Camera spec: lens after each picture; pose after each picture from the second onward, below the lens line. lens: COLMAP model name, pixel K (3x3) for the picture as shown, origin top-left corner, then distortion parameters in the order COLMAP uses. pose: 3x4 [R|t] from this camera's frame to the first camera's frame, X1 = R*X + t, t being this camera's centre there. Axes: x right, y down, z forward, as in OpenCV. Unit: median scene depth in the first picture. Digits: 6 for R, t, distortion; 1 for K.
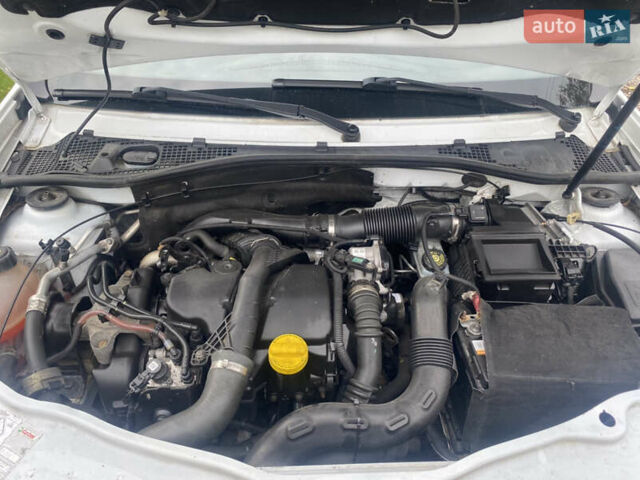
lens RADIAL K [[477.7, 0, 320.0], [0, 477.7, 240.0], [0, 0, 1]] dist [0.002406, -0.030750]
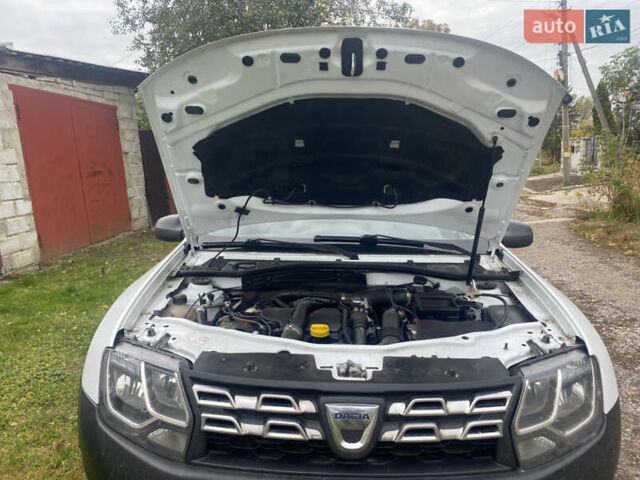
lens RADIAL K [[477.7, 0, 320.0], [0, 477.7, 240.0], [0, 0, 1]] dist [0.002406, -0.030750]
pose [[0.998075, -0.004078, -0.061882, 0.051011], [-0.027515, 0.865127, -0.500797, 0.745730], [0.055578, 0.501536, 0.863350, -0.779563]]
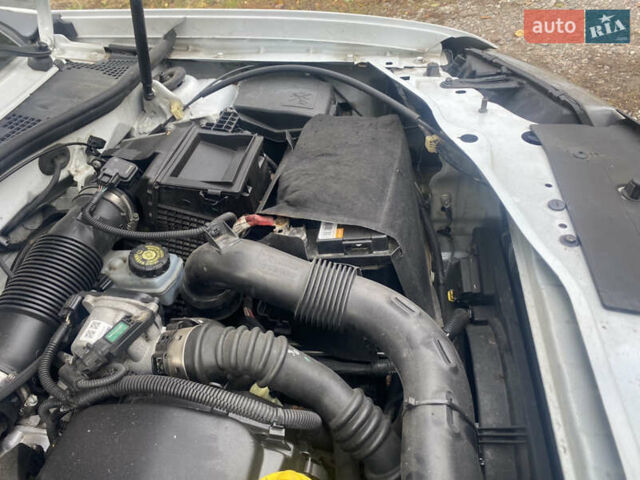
lens RADIAL K [[477.7, 0, 320.0], [0, 477.7, 240.0], [0, 0, 1]] dist [0.002406, -0.030750]
pose [[0.169711, -0.661409, 0.730573, -0.165997], [0.729808, 0.582521, 0.357840, -0.032997], [-0.662253, 0.472449, 0.581561, 0.490838]]
